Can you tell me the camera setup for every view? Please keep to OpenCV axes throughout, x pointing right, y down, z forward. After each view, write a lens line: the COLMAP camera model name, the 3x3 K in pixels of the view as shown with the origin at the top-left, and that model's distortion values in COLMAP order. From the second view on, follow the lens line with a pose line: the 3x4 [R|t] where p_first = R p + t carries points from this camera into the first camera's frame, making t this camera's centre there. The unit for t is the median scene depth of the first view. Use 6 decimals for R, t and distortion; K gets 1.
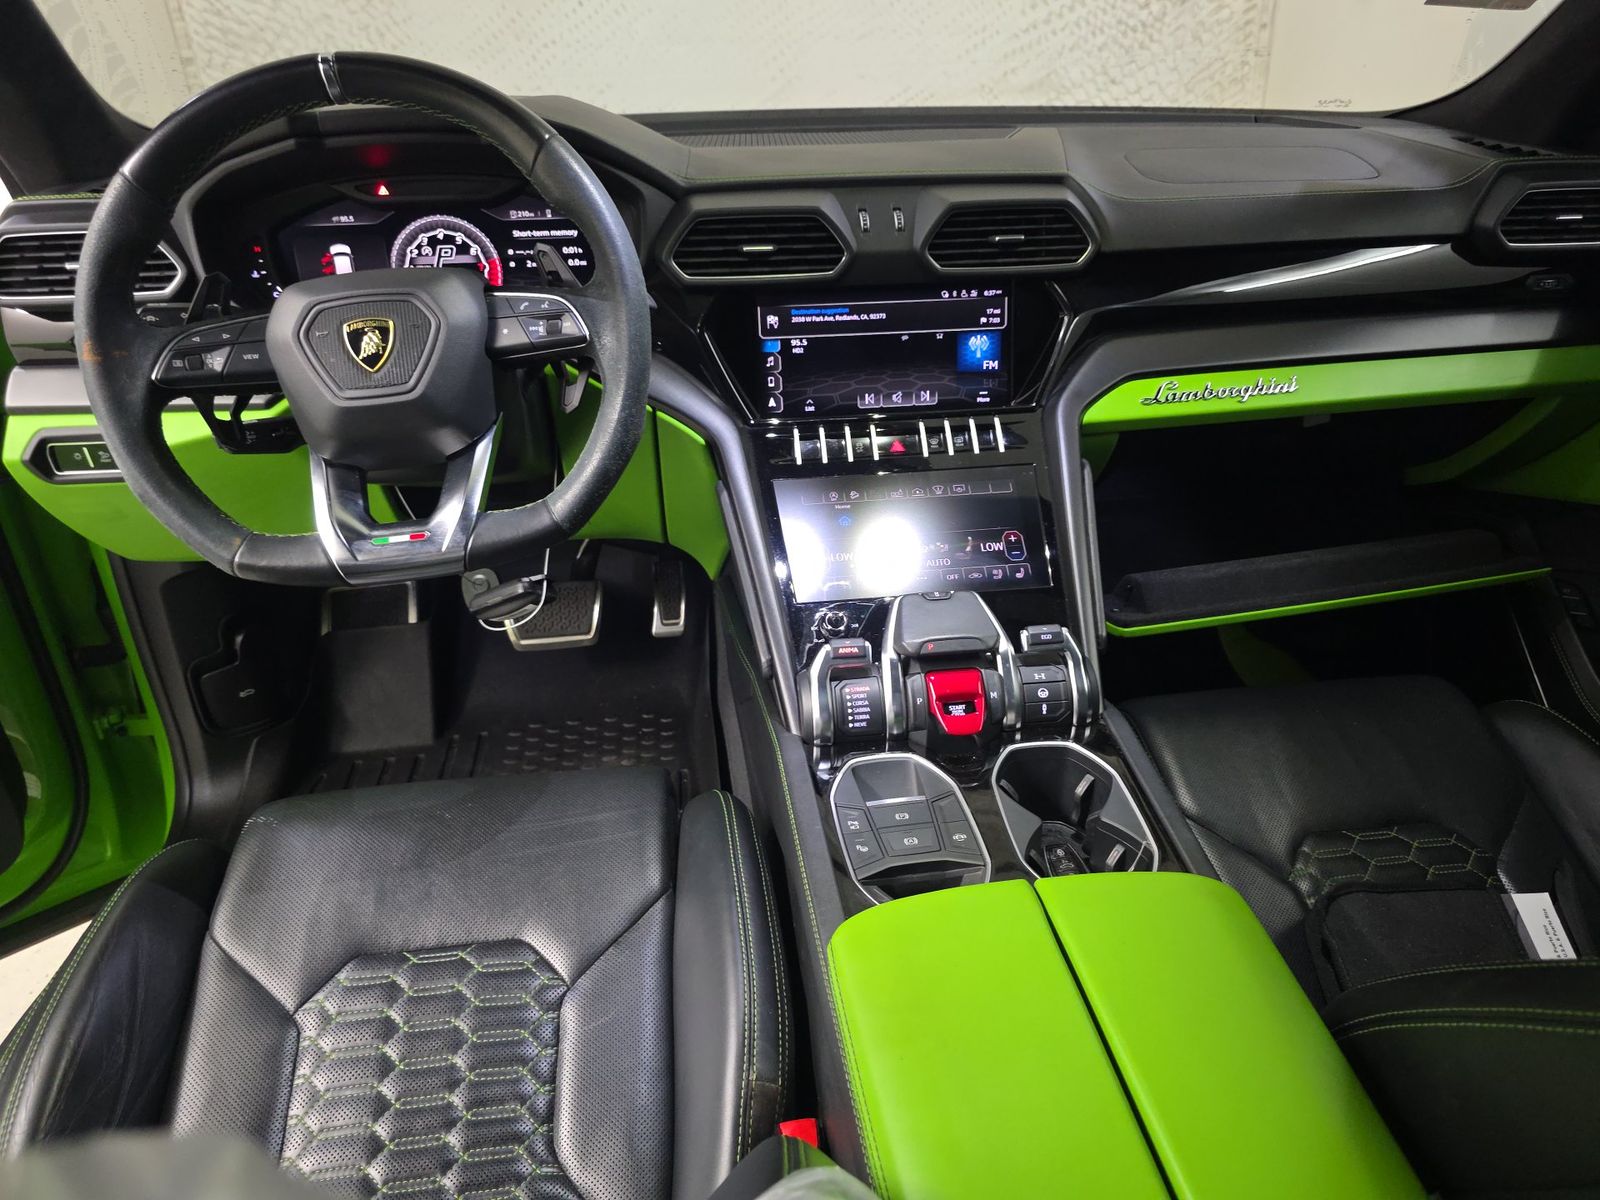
lens RADIAL K [[1075.6, 0, 849.5], [0, 1075.6, 652.2], [0, 0, 1]] dist [0.056396, -0.050720]
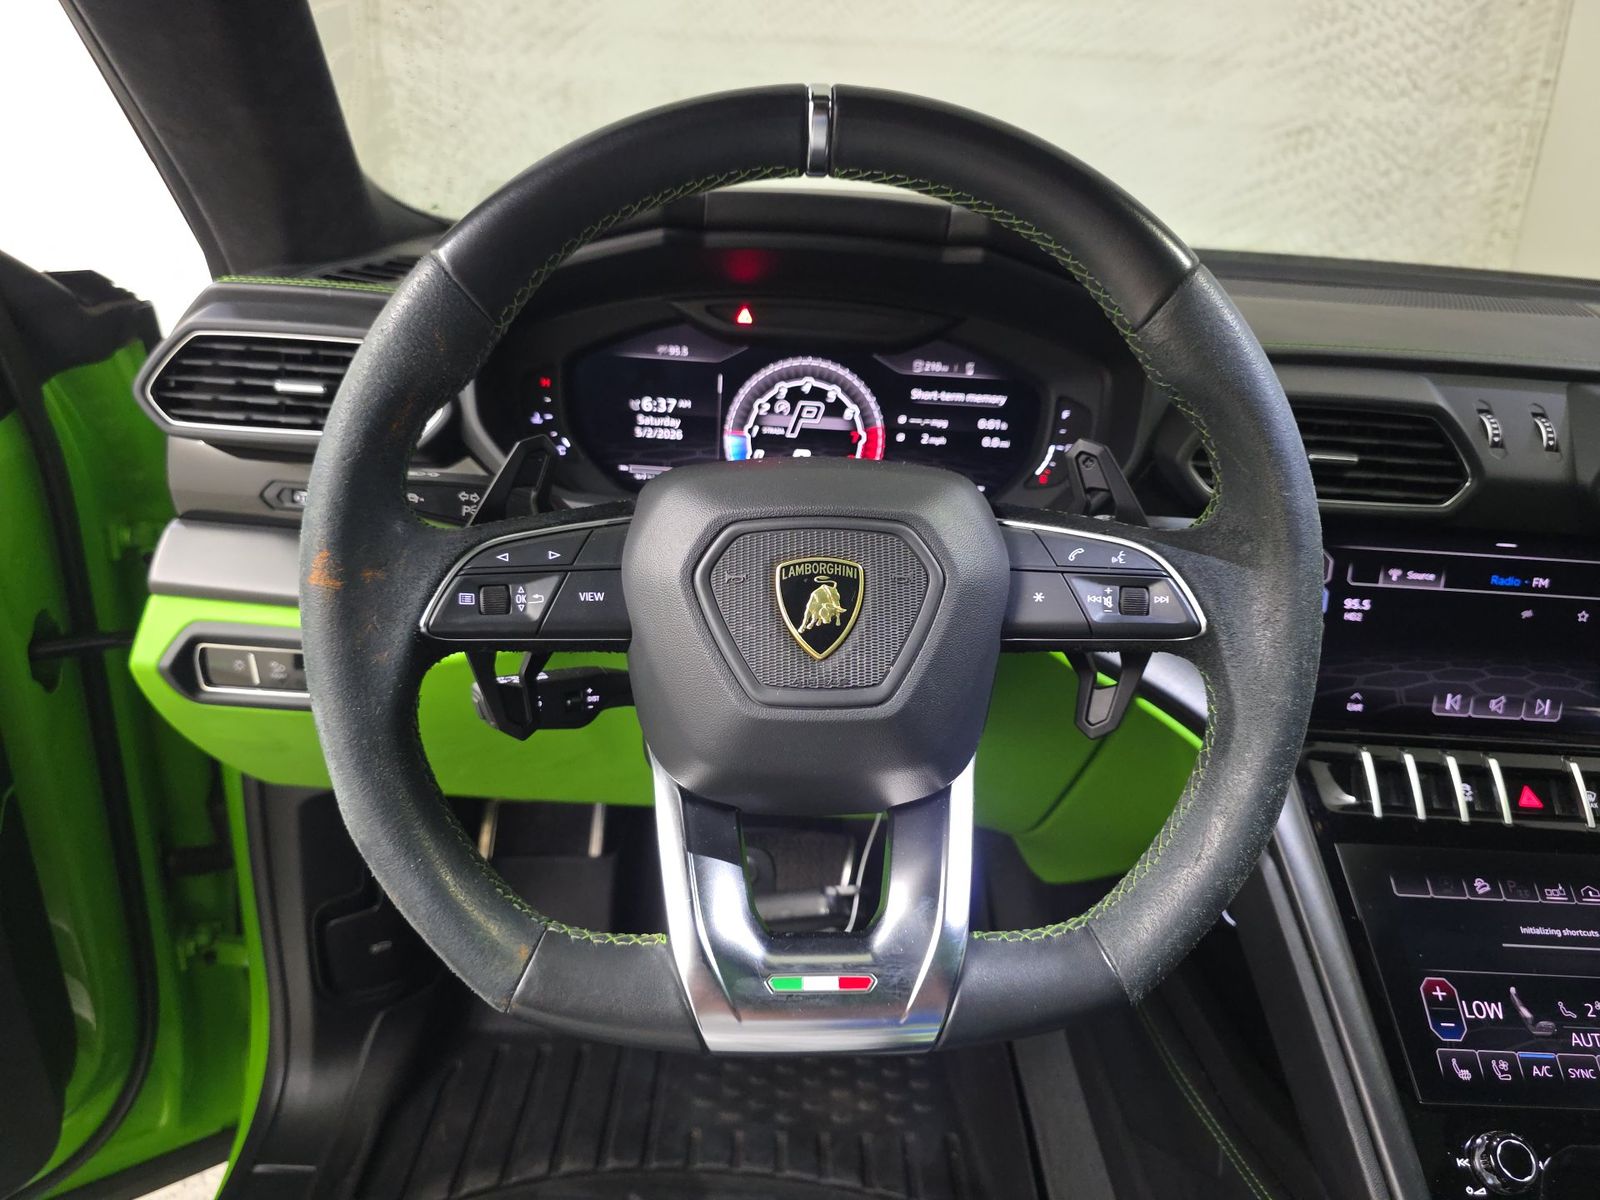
lens RADIAL K [[1078.2, 0, 803.2], [0, 1078.2, 663.7], [0, 0, 1]] dist [0.026115, -0.020840]
pose [[0.989345, 0.119154, -0.083658, -0.301582], [-0.126530, 0.987942, -0.089220, -0.155667], [0.072018, 0.098855, 0.992492, 0.359067]]
